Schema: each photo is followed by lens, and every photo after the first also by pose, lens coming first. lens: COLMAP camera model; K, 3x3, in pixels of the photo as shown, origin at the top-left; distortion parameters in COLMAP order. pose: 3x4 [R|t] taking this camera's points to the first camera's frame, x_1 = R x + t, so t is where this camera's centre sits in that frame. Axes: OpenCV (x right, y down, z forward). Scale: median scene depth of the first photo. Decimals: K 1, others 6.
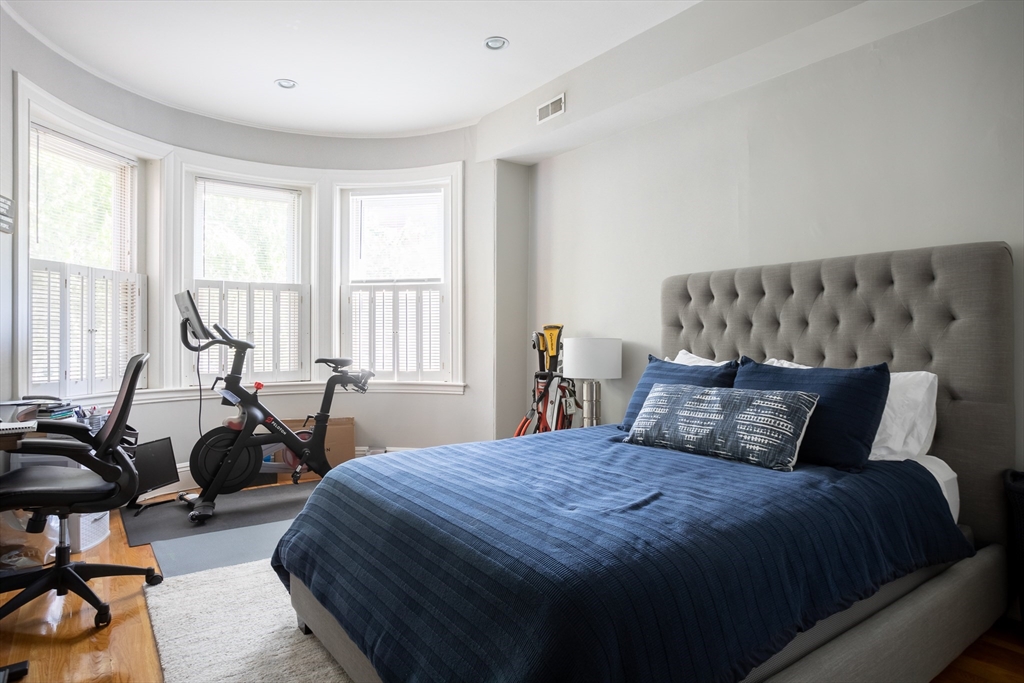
lens RADIAL K [[635.3, 0, 512.0], [0, 635.3, 341.5], [0, 0, 1]] dist [-0.004271, 0.045434]
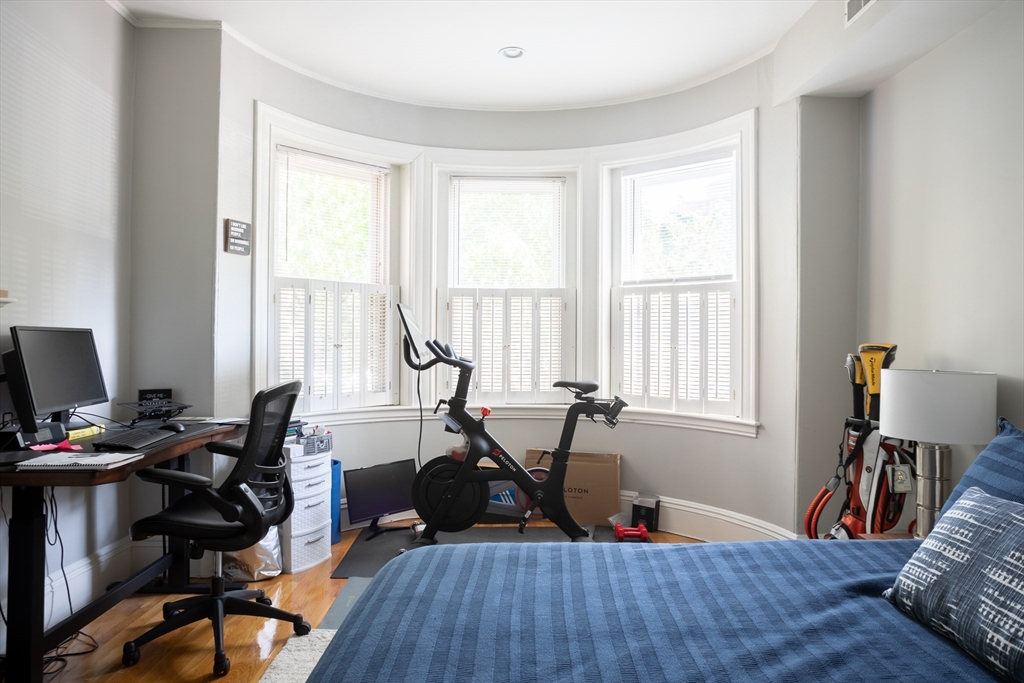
lens RADIAL K [[691.6, 0, 512.0], [0, 691.6, 341.5], [0, 0, 1]] dist [-0.043778, 0.004409]
pose [[0.821982, 0.013278, -0.569359, 0.153040], [-0.010986, 0.999912, 0.007458, -0.030519], [0.569408, 0.000124, 0.822055, 0.246188]]
